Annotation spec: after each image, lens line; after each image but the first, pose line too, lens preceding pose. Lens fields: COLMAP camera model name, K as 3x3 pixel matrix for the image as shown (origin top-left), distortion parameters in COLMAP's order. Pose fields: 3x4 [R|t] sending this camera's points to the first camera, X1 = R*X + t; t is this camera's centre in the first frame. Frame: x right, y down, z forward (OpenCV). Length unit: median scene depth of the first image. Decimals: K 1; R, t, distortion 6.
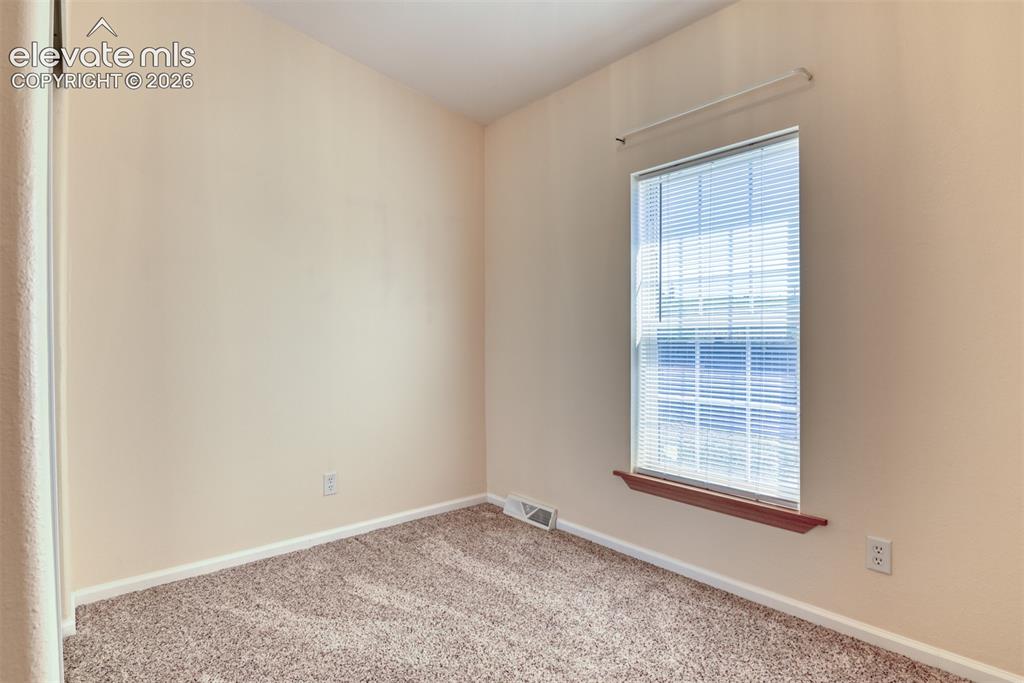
lens RADIAL K [[507.2, 0, 513.8], [0, 507.2, 343.2], [0, 0, 1]] dist [-0.029440, -0.000816]
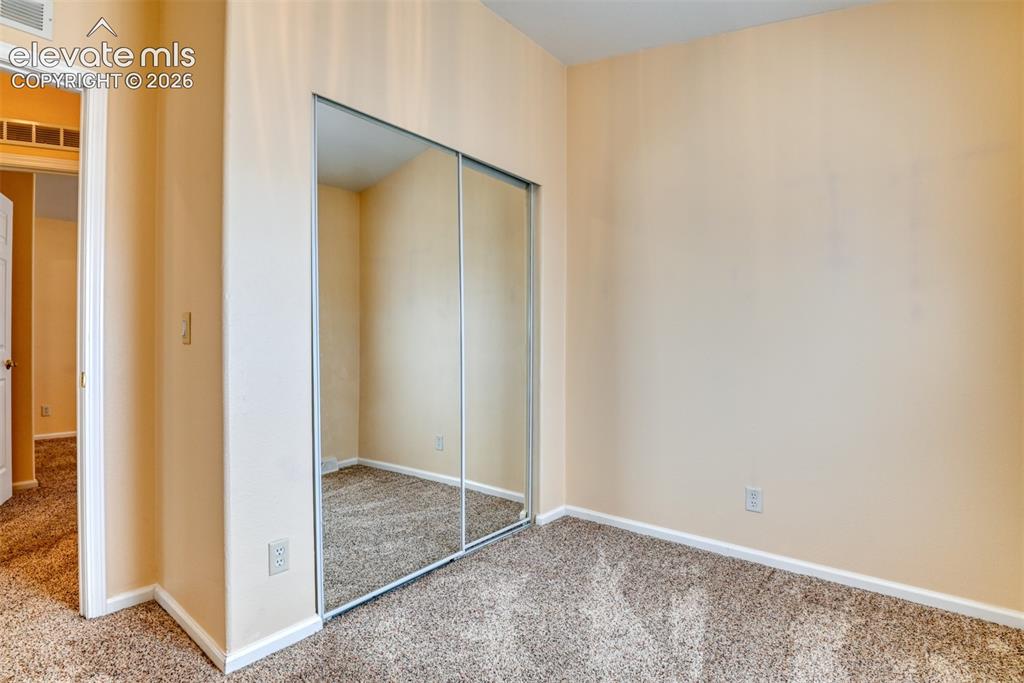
lens RADIAL K [[507.2, 0, 513.8], [0, 507.2, 343.2], [0, 0, 1]] dist [-0.029440, -0.000816]
pose [[0.172557, 0.004992, -0.984987, 0.559149], [-0.014471, 0.999892, 0.002532, -0.009649], [0.984893, 0.013817, 0.172611, 0.466495]]
